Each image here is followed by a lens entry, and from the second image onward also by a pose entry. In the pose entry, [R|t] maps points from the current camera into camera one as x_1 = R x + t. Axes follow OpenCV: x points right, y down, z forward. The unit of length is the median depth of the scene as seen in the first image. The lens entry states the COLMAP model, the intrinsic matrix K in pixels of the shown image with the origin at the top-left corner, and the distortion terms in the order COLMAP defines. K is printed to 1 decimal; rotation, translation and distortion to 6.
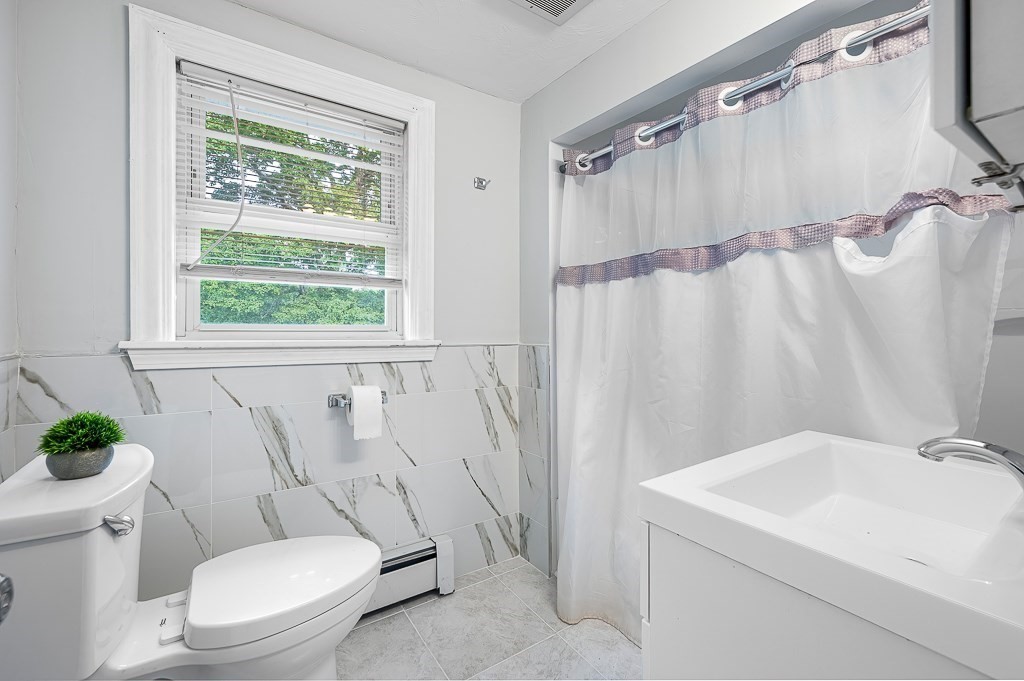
lens RADIAL K [[433.9, 0, 512.2], [0, 433.9, 331.7], [0, 0, 1]] dist [-0.003145, -0.000389]
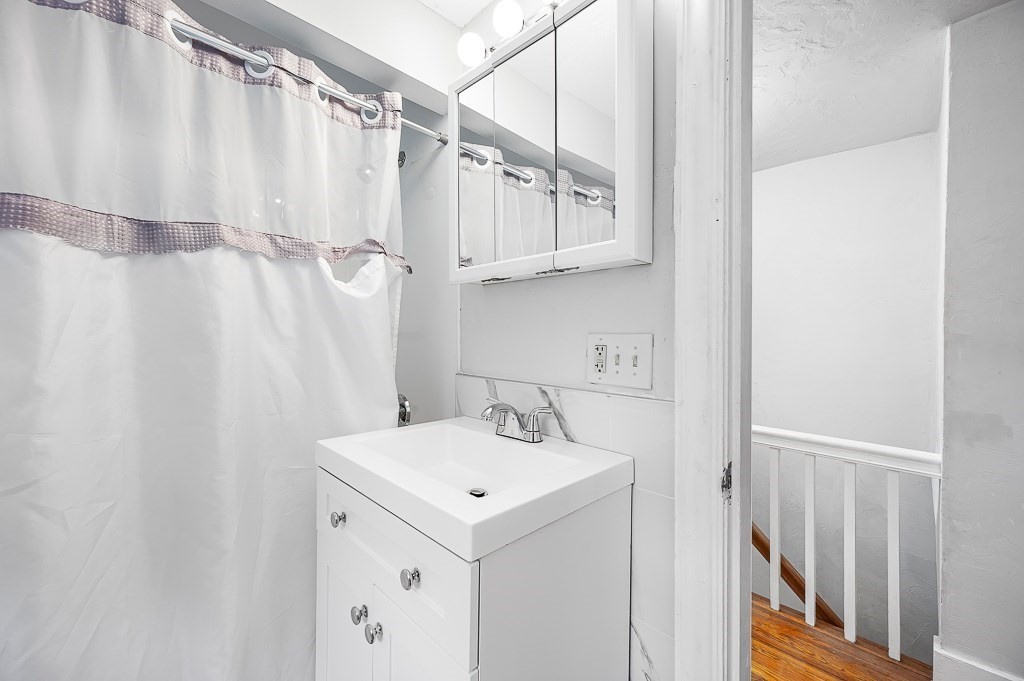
lens RADIAL K [[407.5, 0, 513.3], [0, 407.5, 339.0], [0, 0, 1]] dist [0.002523, 0.000331]
pose [[-0.181722, -0.011260, 0.983286, -0.317857], [0.009081, 0.999873, 0.013128, -0.020278], [-0.983308, 0.011315, -0.181596, 0.638279]]
